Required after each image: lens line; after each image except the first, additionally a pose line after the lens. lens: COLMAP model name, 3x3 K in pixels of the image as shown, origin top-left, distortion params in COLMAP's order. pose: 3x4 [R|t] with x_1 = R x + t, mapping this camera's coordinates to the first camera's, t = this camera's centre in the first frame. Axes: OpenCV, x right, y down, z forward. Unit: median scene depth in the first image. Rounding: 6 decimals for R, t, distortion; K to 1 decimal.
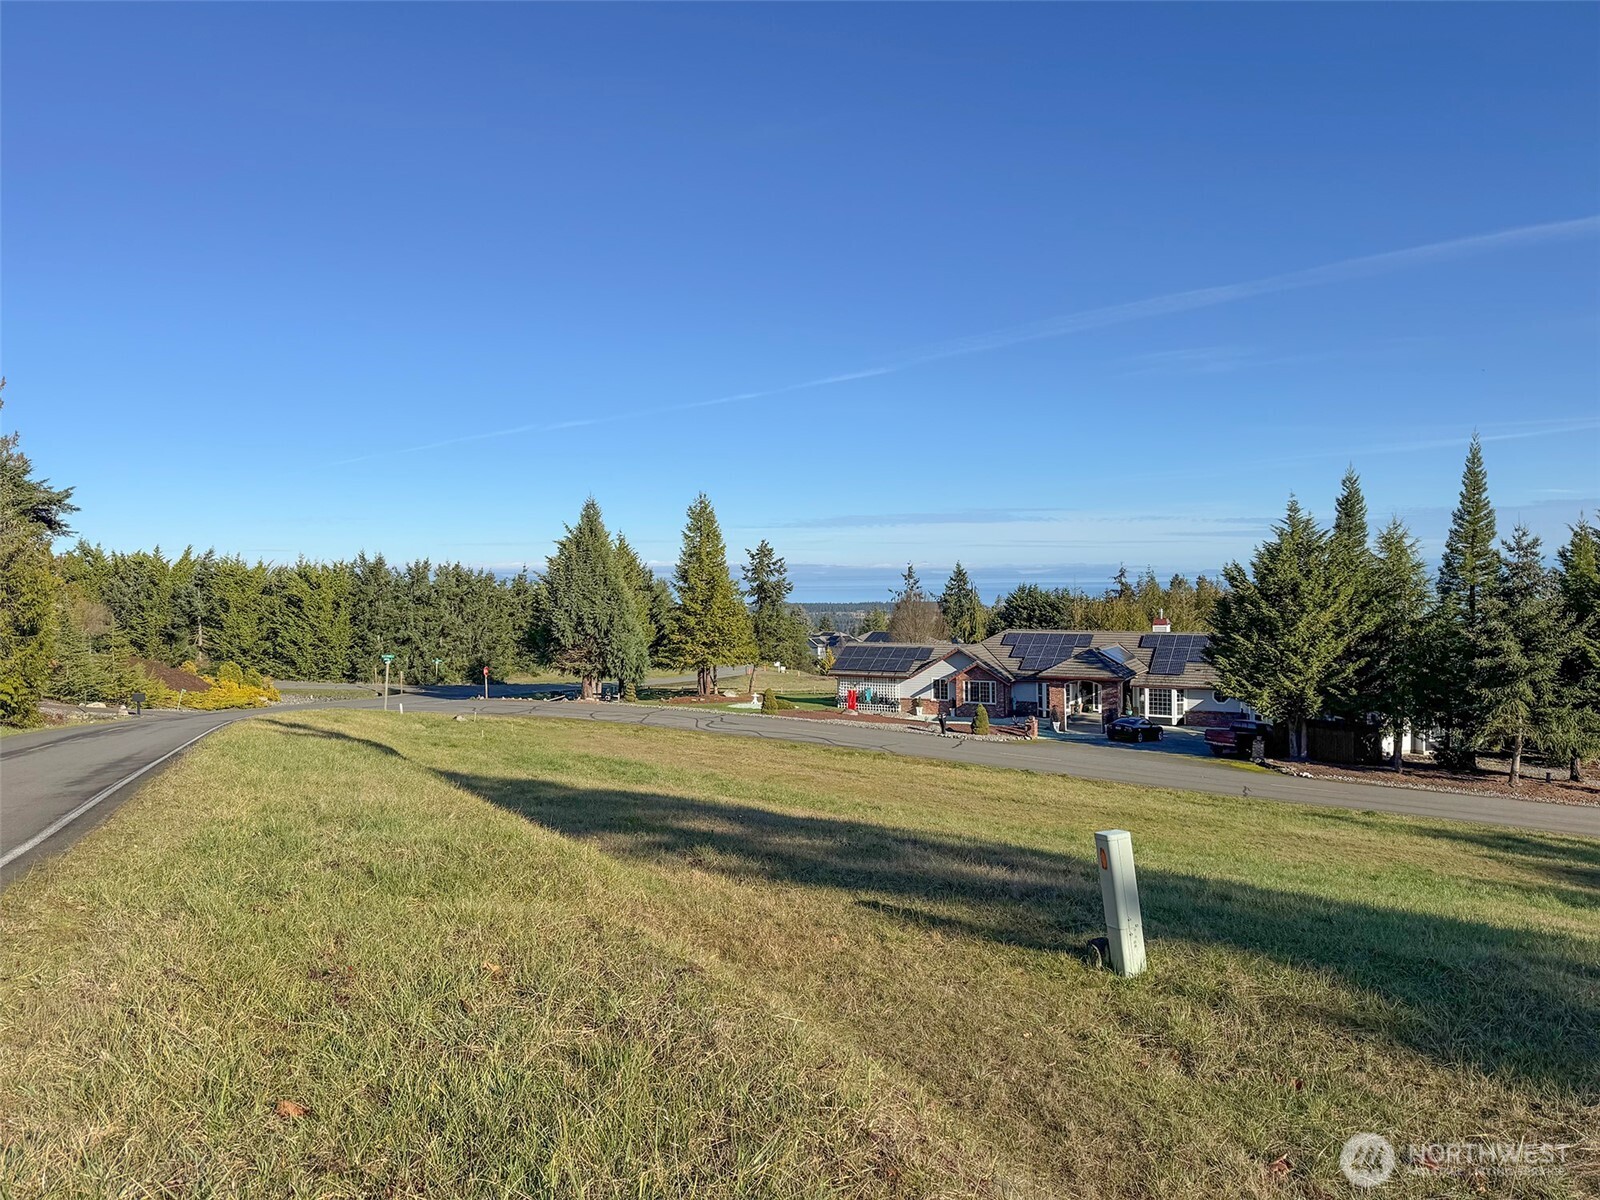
lens RADIAL K [[1107.1, 0, 796.6], [0, 1107.1, 602.4], [0, 0, 1]] dist [0.070183, -0.025285]
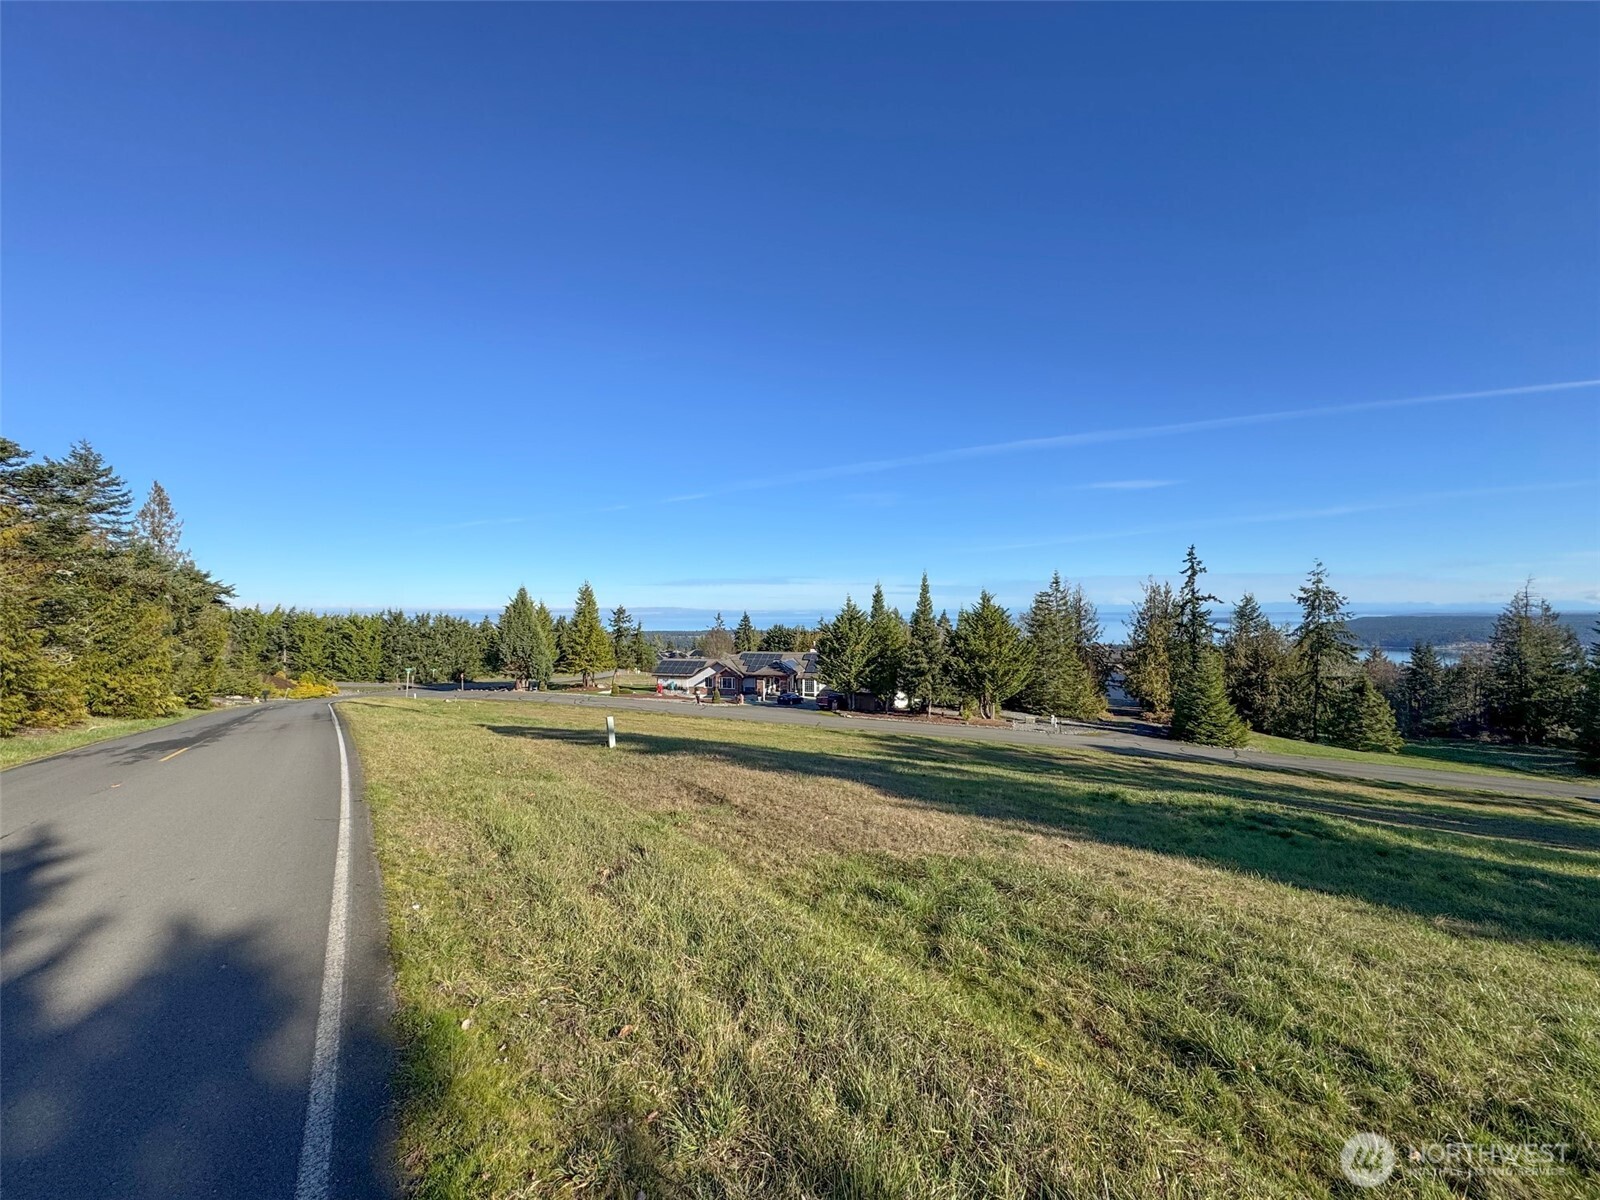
lens RADIAL K [[642.7, 0, 798.7], [0, 642.7, 603.9], [0, 0, 1]] dist [-0.004085, 0.002753]
pose [[0.978944, 0.007998, 0.203971, 0.049976], [0.000296, 0.999175, -0.040601, -0.014407], [-0.204128, 0.039807, 0.978135, -0.164356]]
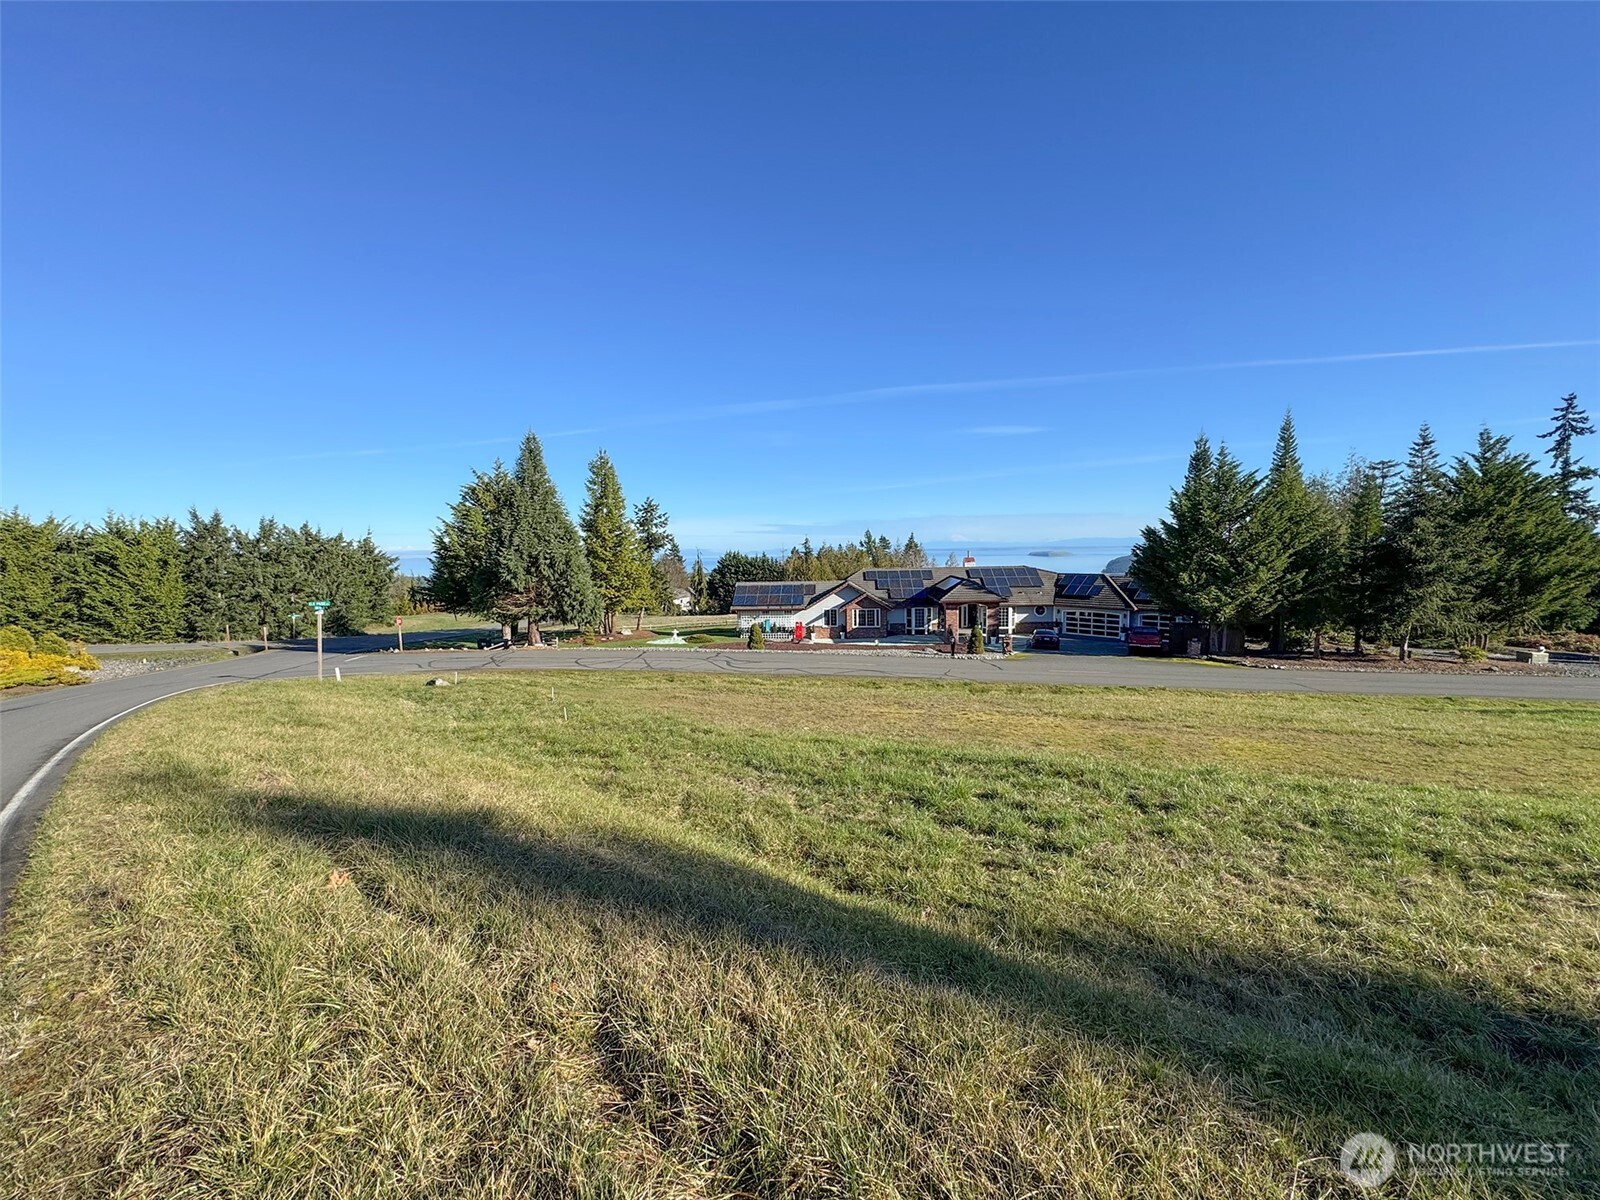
lens RADIAL K [[642.7, 0, 807.3], [0, 642.7, 596.3], [0, 0, 1]] dist [-0.004085, 0.002753]
pose [[0.911465, -0.035735, 0.409822, -0.175944], [0.018827, 0.998800, 0.045221, 0.021850], [-0.410946, -0.033501, 0.911044, 0.354416]]
